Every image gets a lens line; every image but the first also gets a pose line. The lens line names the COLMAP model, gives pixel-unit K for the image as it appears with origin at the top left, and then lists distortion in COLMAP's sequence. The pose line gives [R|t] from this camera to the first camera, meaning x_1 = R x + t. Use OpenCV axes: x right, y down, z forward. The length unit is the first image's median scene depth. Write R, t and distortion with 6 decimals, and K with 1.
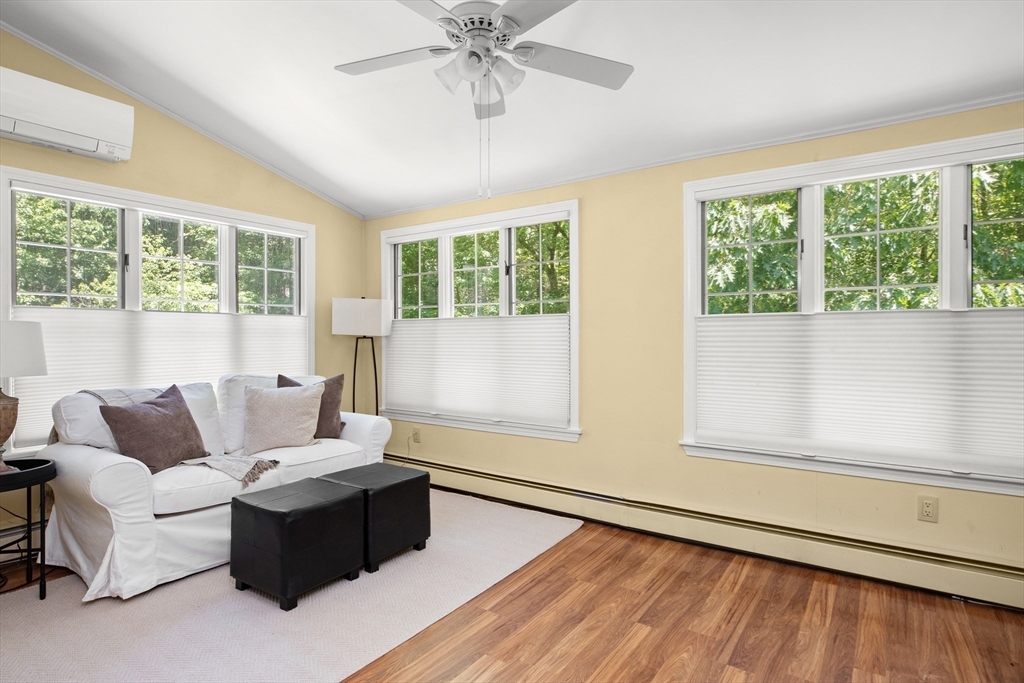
lens RADIAL K [[552.7, 0, 512.9], [0, 552.7, 338.1], [0, 0, 1]] dist [-0.000372, 0.000049]
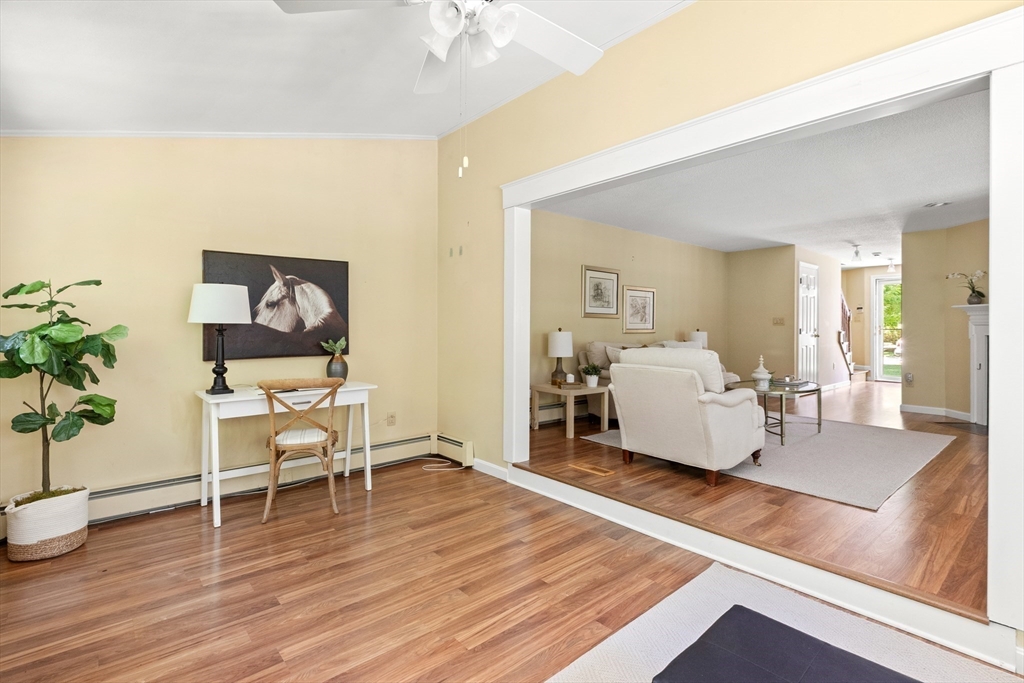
lens RADIAL K [[495.9, 0, 510.9], [0, 495.9, 335.1], [0, 0, 1]] dist [-0.000411, -0.000038]
pose [[-0.970672, -0.001937, 0.240398, -0.329264], [0.001588, 0.999894, 0.014469, -0.002543], [-0.240401, 0.014426, -0.970566, 1.803598]]
